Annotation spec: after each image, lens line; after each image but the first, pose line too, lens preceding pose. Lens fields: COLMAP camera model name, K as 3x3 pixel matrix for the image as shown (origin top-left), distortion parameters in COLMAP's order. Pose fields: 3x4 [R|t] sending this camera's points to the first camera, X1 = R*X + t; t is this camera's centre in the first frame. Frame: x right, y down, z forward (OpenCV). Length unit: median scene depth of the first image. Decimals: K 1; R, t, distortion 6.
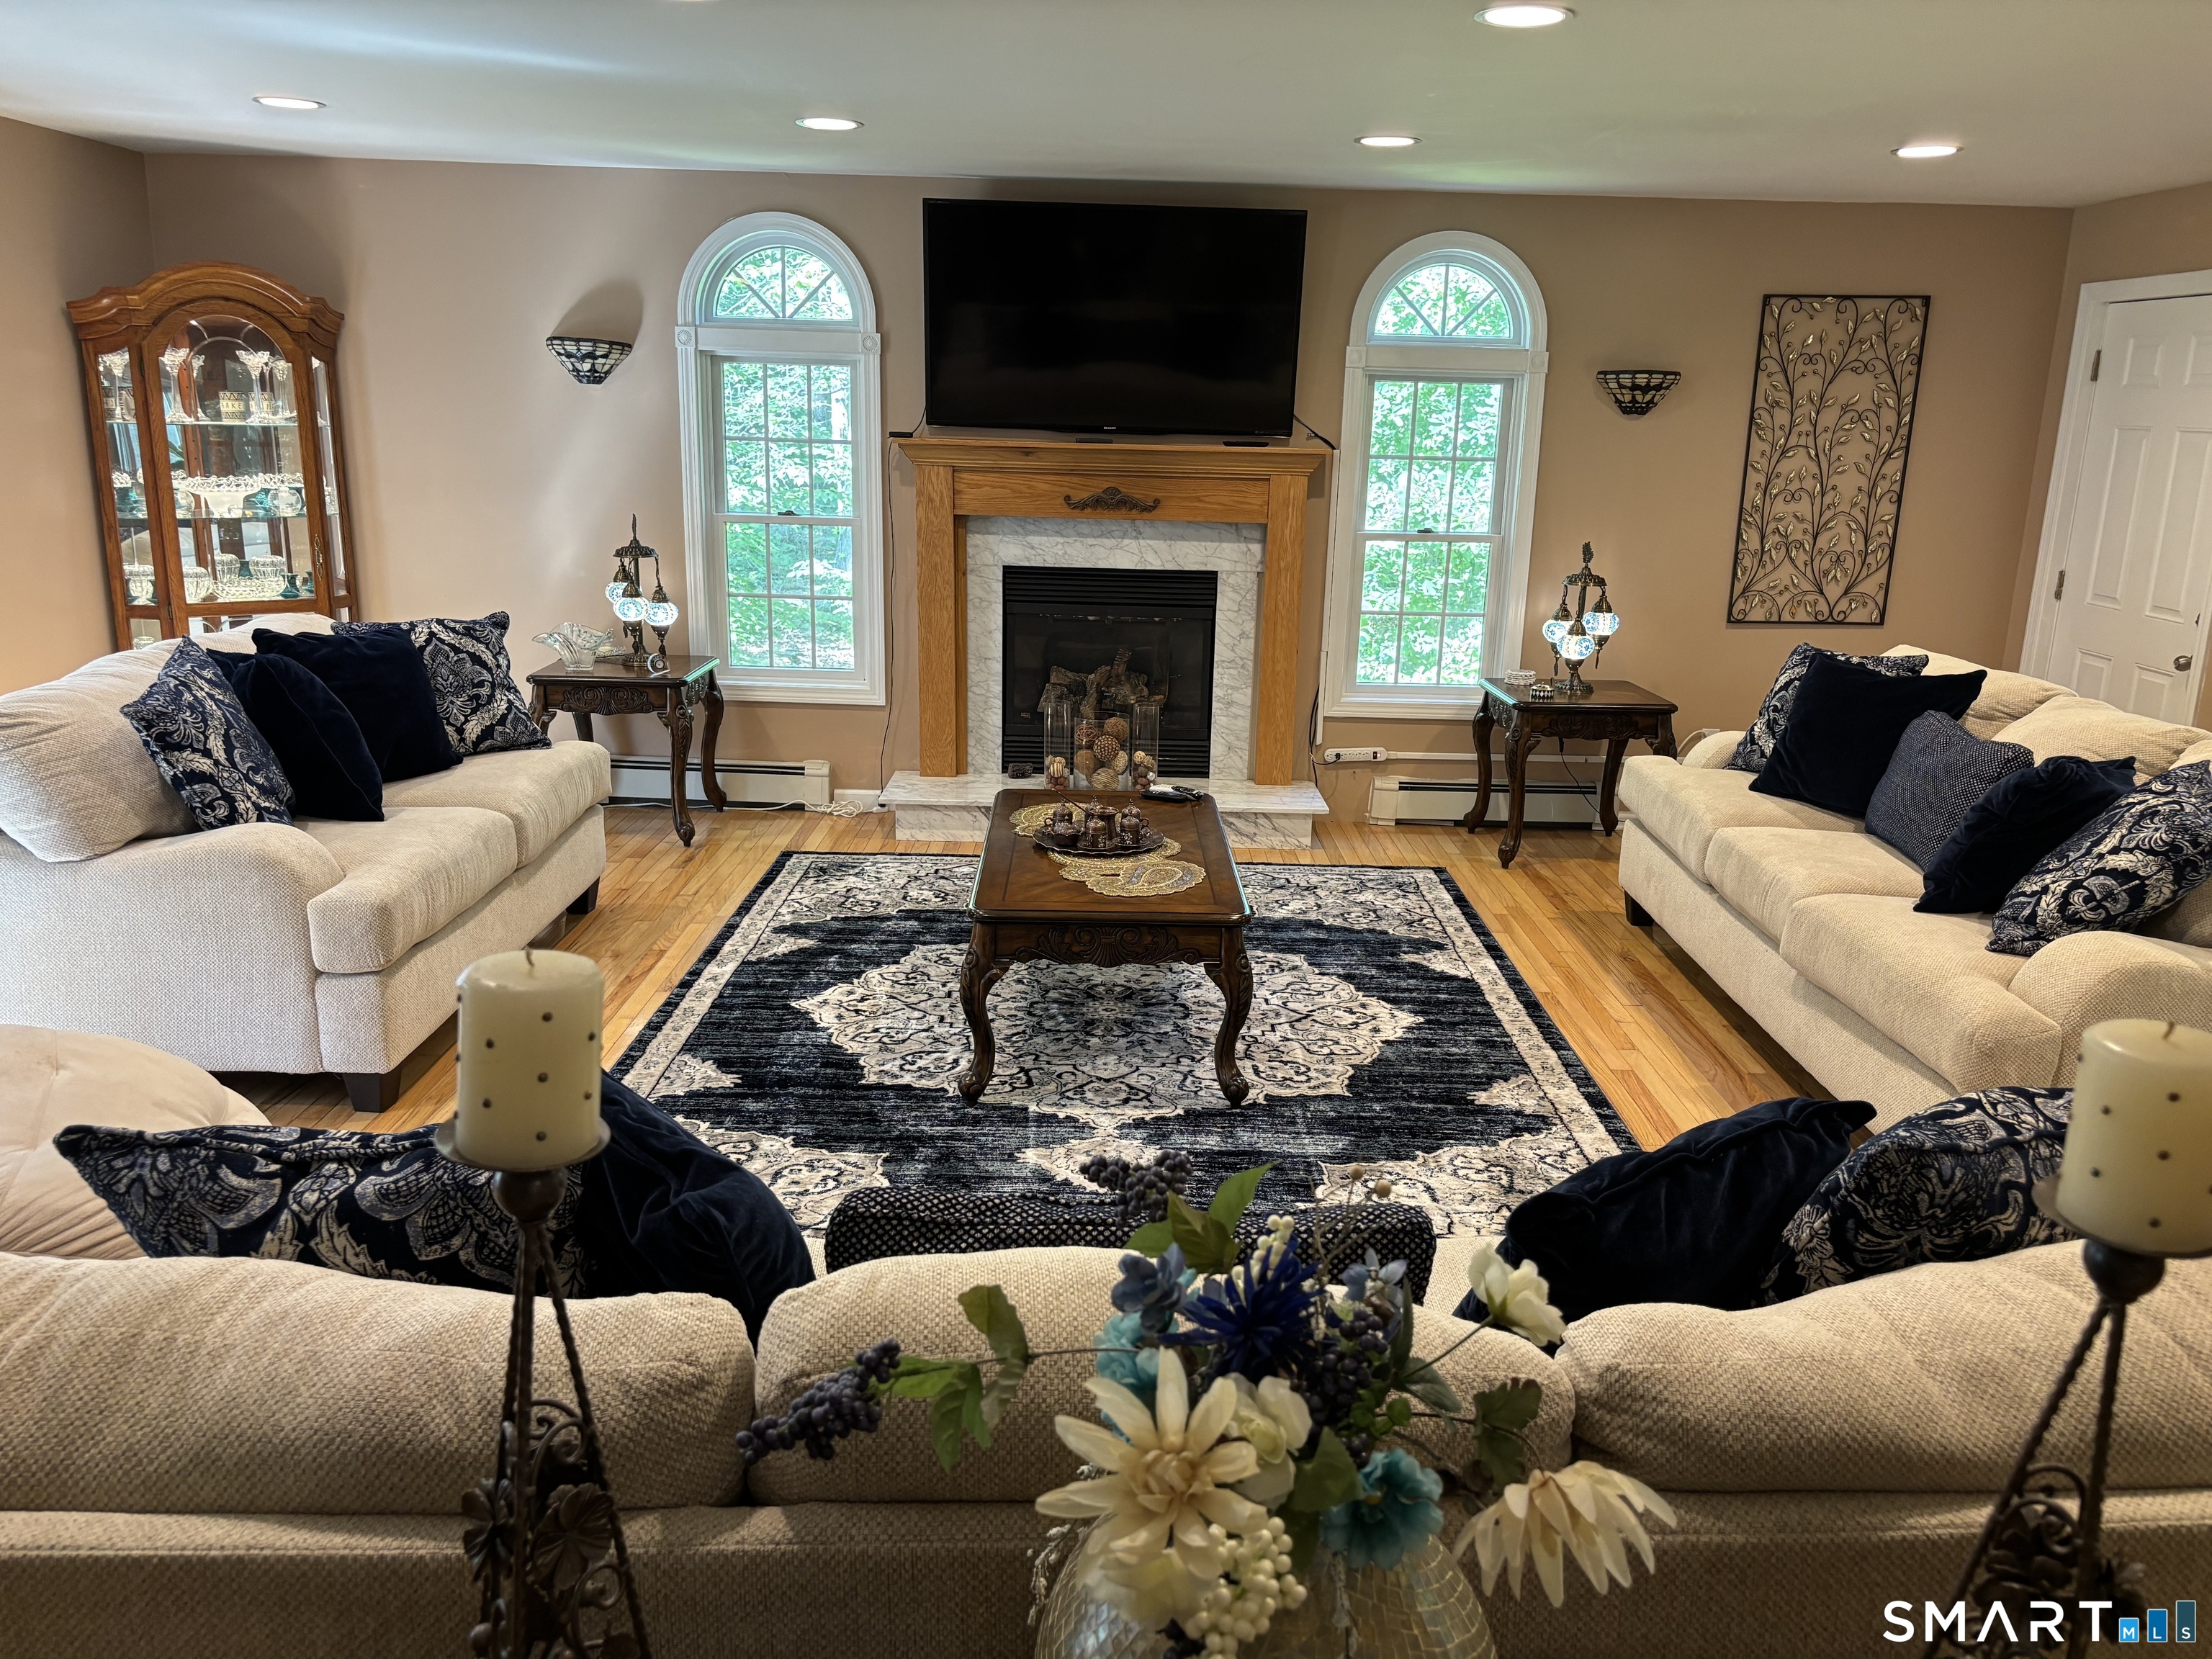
lens RADIAL K [[1668.8, 0, 1106.7], [0, 1668.8, 830.4], [0, 0, 1]] dist [0.002648, 0.001159]
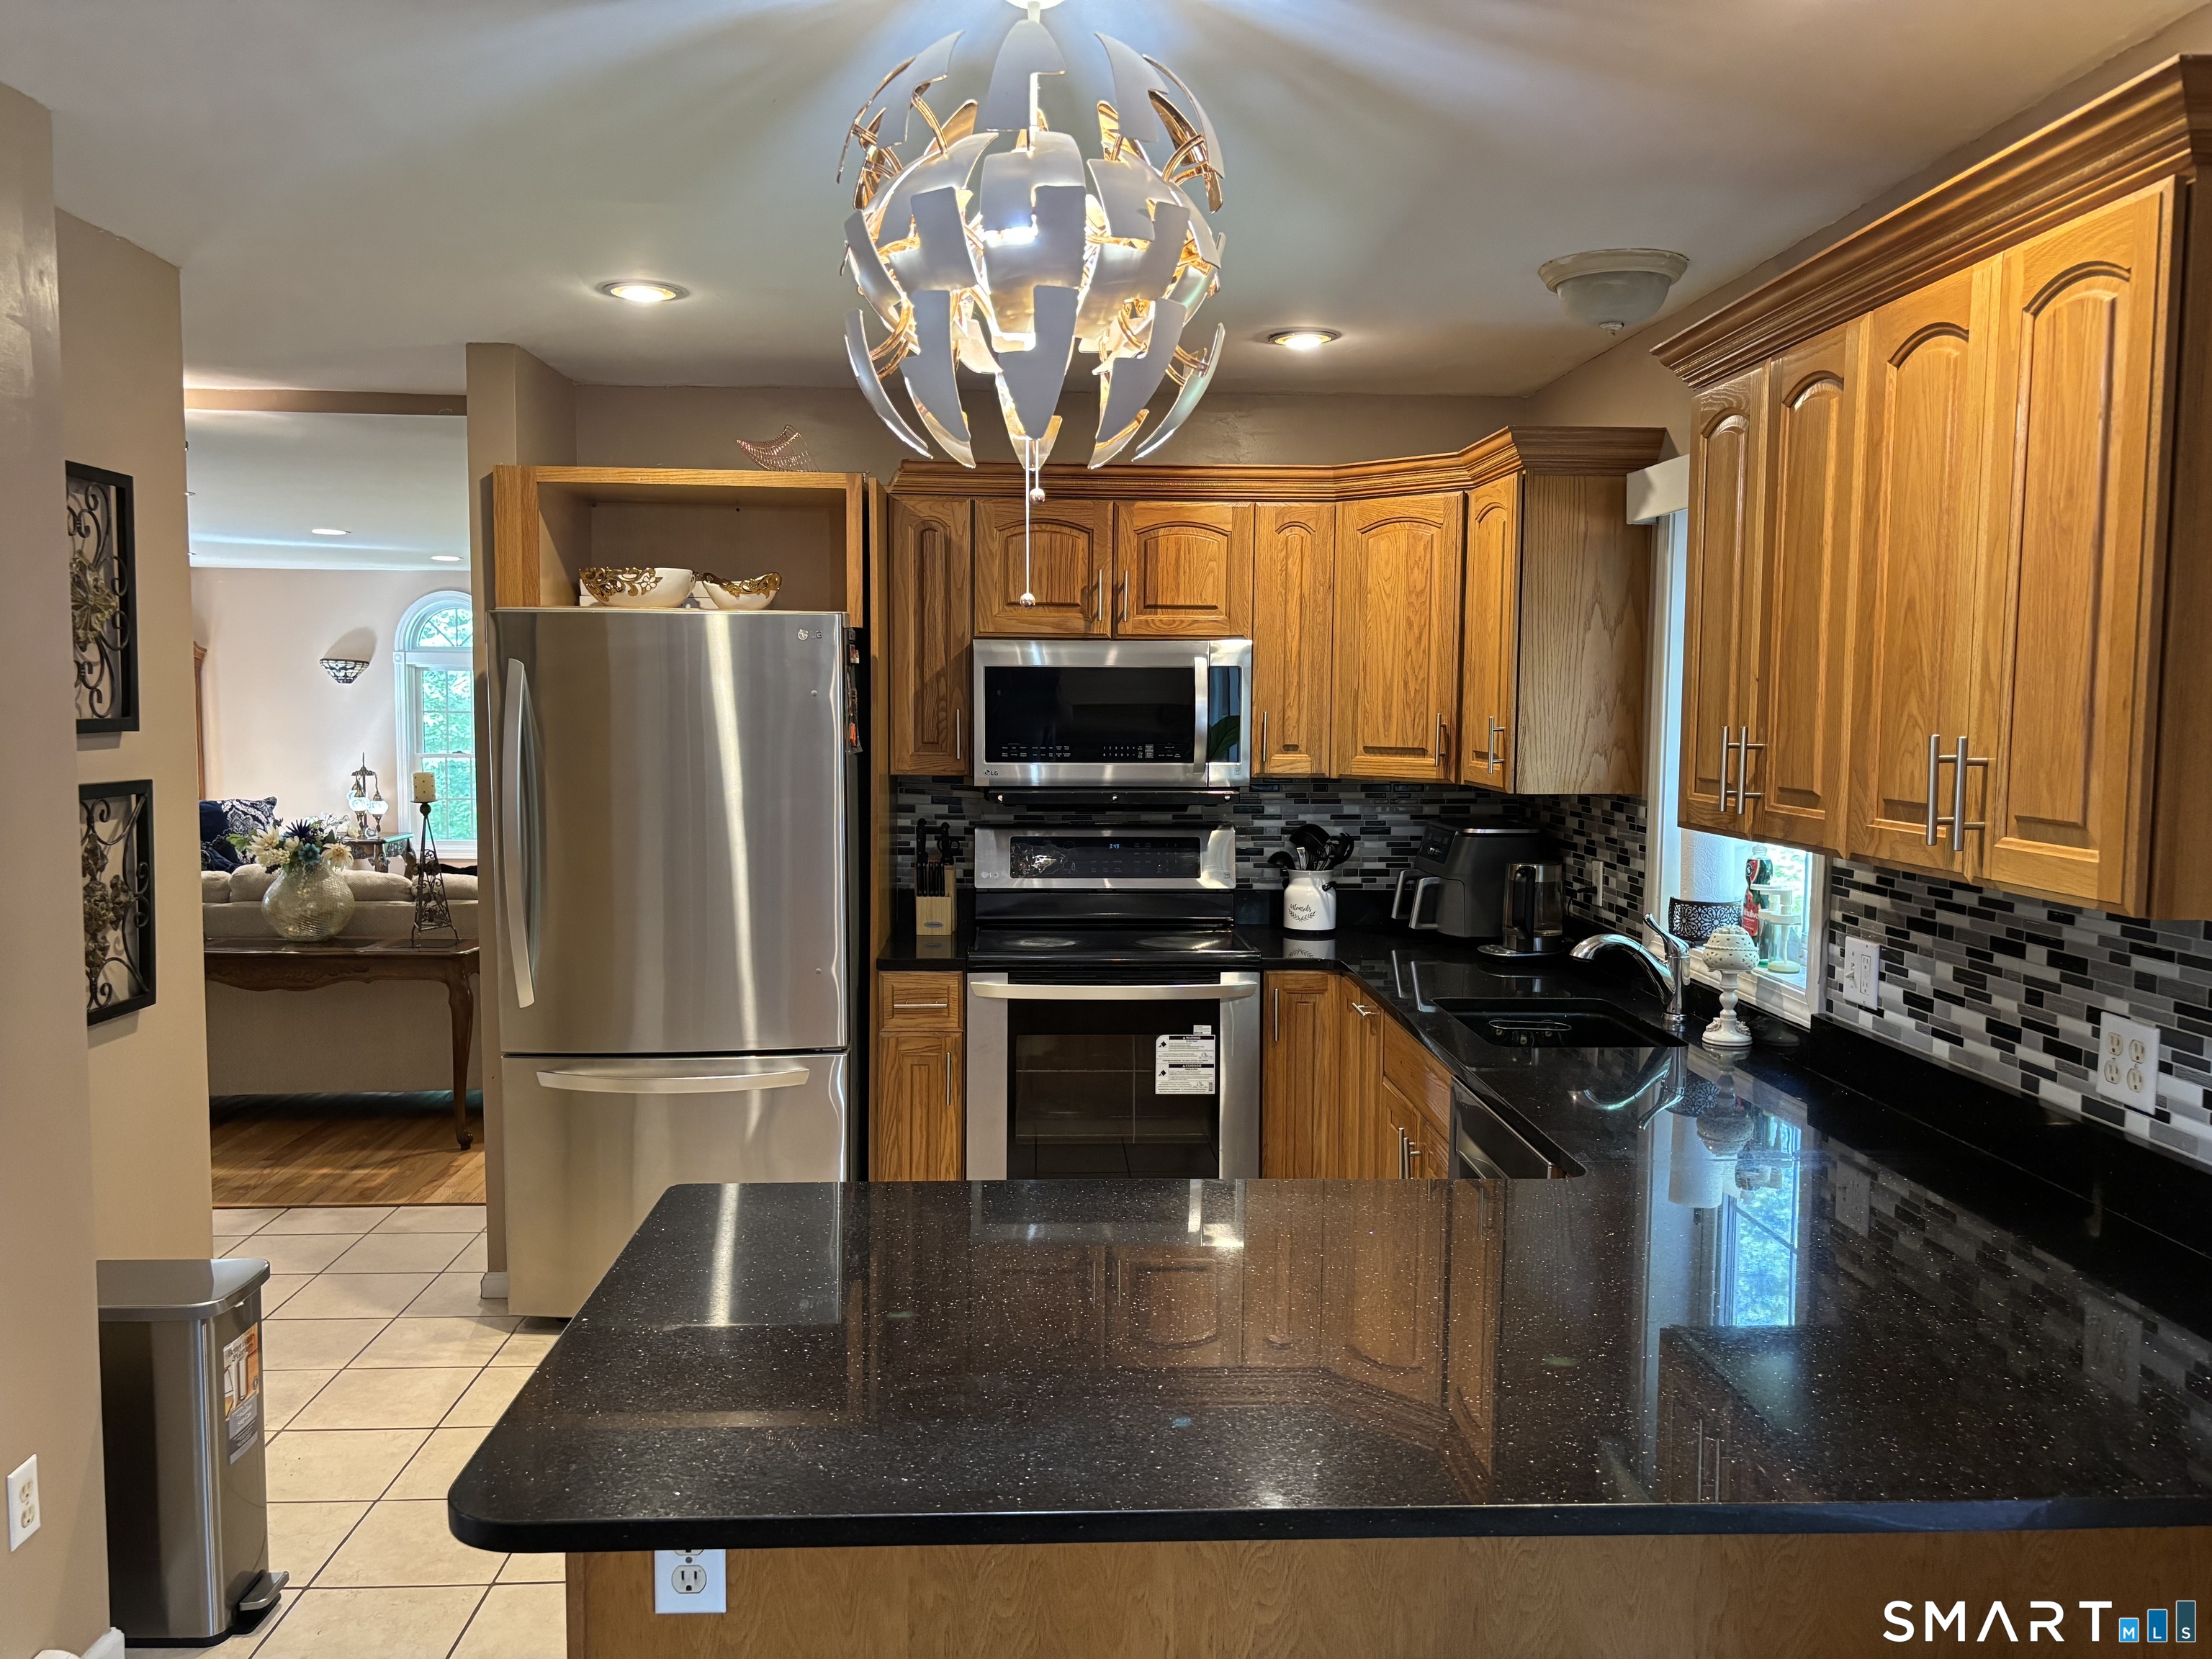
lens RADIAL K [[1668.8, 0, 1108.0], [0, 1668.8, 830.2], [0, 0, 1]] dist [0.002648, 0.001159]
pose [[0.998699, -0.021068, 0.046448, 0.435712], [0.028639, 0.985218, -0.168895, 0.221588], [-0.042203, 0.170006, 0.984539, -0.800440]]
